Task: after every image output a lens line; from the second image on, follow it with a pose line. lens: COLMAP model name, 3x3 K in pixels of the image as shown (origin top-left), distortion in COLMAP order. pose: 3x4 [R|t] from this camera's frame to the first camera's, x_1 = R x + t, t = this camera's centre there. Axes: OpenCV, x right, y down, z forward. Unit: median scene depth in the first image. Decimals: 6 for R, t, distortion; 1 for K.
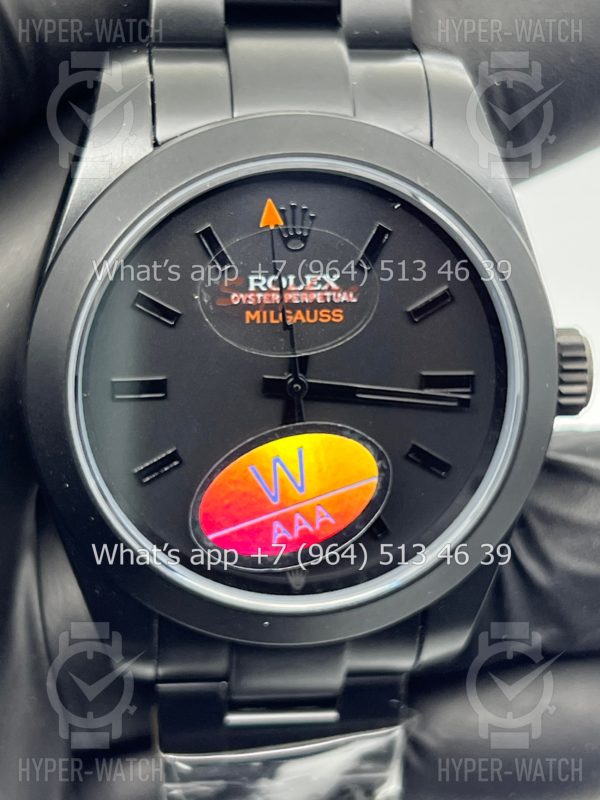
lens RADIAL K [[1941.8, 0, 308.0], [0, 1941.8, 423.3], [0, 0, 1]] dist [0.353764, 0.000000]
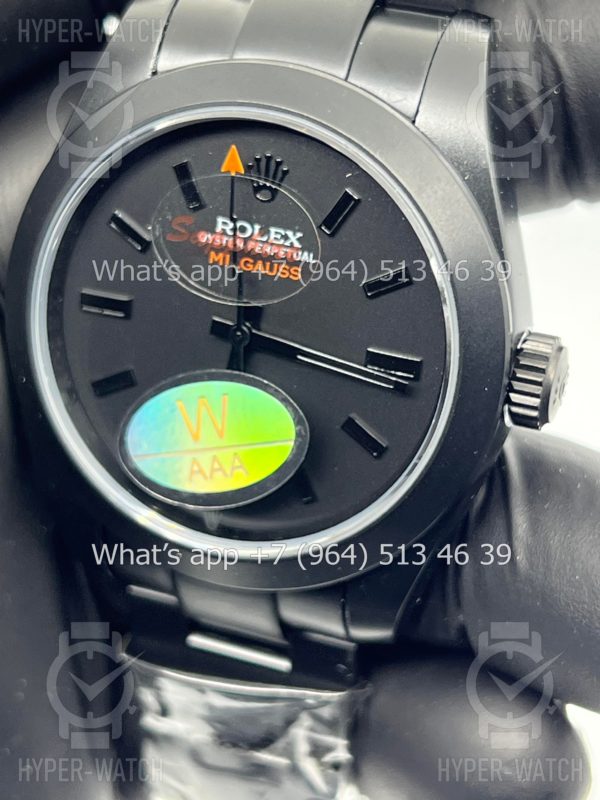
lens RADIAL K [[1941.8, 0, 299.1], [0, 1941.8, 400.3], [0, 0, 1]] dist [0.353764, 0.000000]
pose [[0.881376, 0.225372, -0.415192, 0.445930], [-0.202612, 0.974268, 0.098738, -0.091306], [0.426762, -0.002903, 0.904359, 0.103225]]
